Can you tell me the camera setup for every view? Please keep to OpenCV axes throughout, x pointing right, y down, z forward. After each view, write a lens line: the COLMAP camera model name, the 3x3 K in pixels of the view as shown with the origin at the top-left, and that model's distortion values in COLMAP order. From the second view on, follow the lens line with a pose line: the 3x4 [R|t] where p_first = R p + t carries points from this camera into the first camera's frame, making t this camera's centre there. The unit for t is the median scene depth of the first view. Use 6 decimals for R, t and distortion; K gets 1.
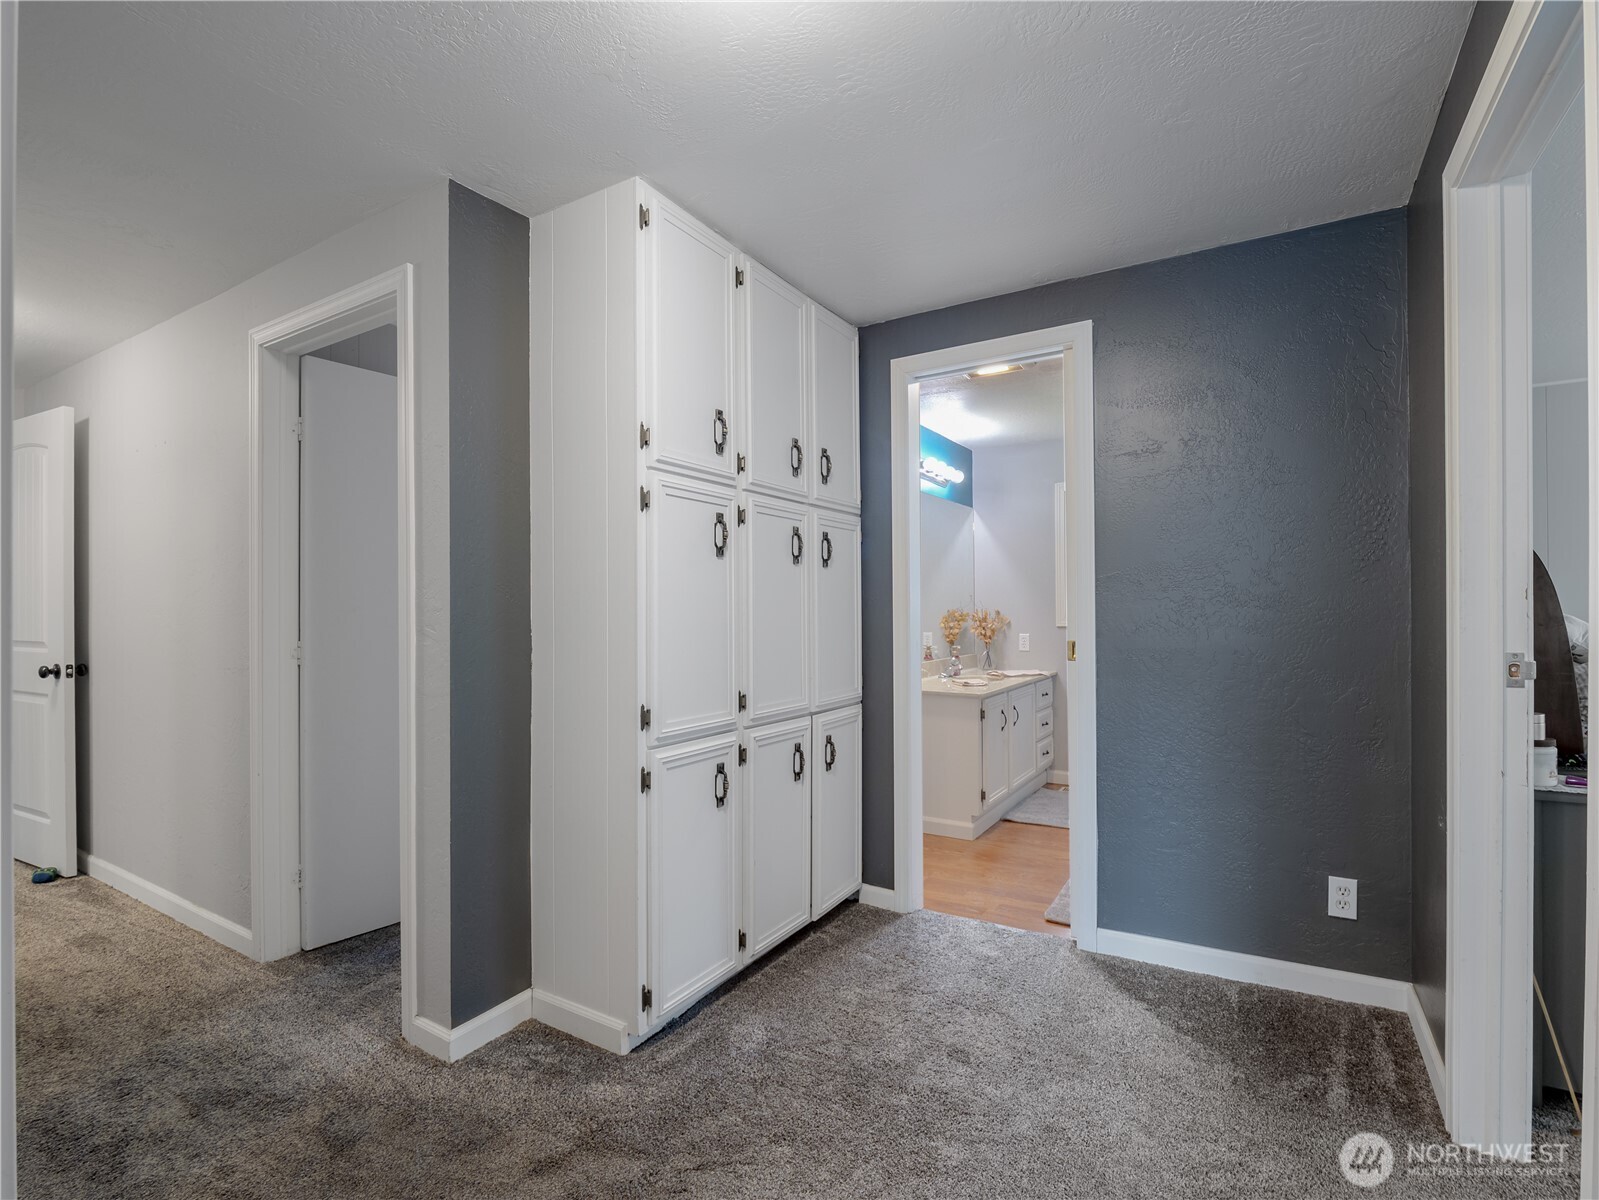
lens RADIAL K [[766.2, 0, 795.4], [0, 766.2, 603.1], [0, 0, 1]] dist [-0.011043, -0.002770]
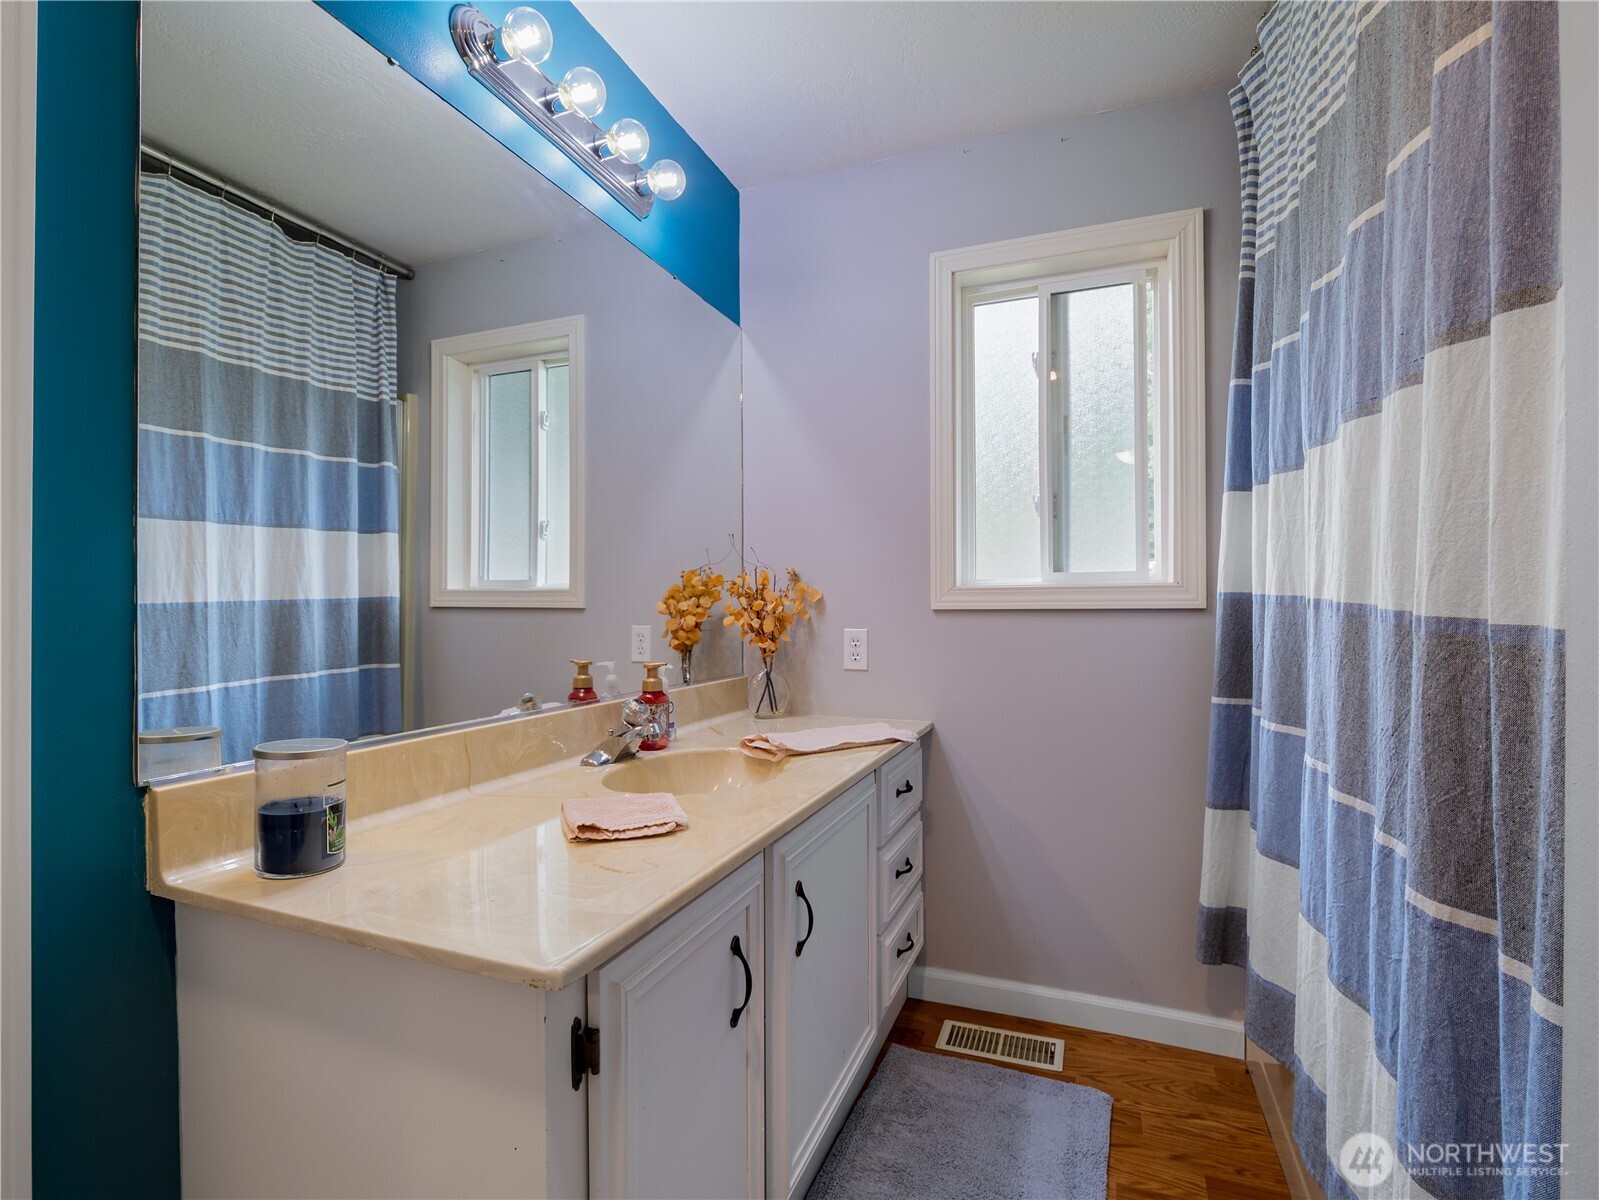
lens RADIAL K [[766.2, 0, 799.2], [0, 766.2, 603.2], [0, 0, 1]] dist [-0.011043, -0.002770]
pose [[0.985539, -0.001302, 0.169441, 0.200036], [-0.001756, 0.999838, 0.017895, 0.019814], [-0.169437, -0.017934, 0.985378, 0.601992]]
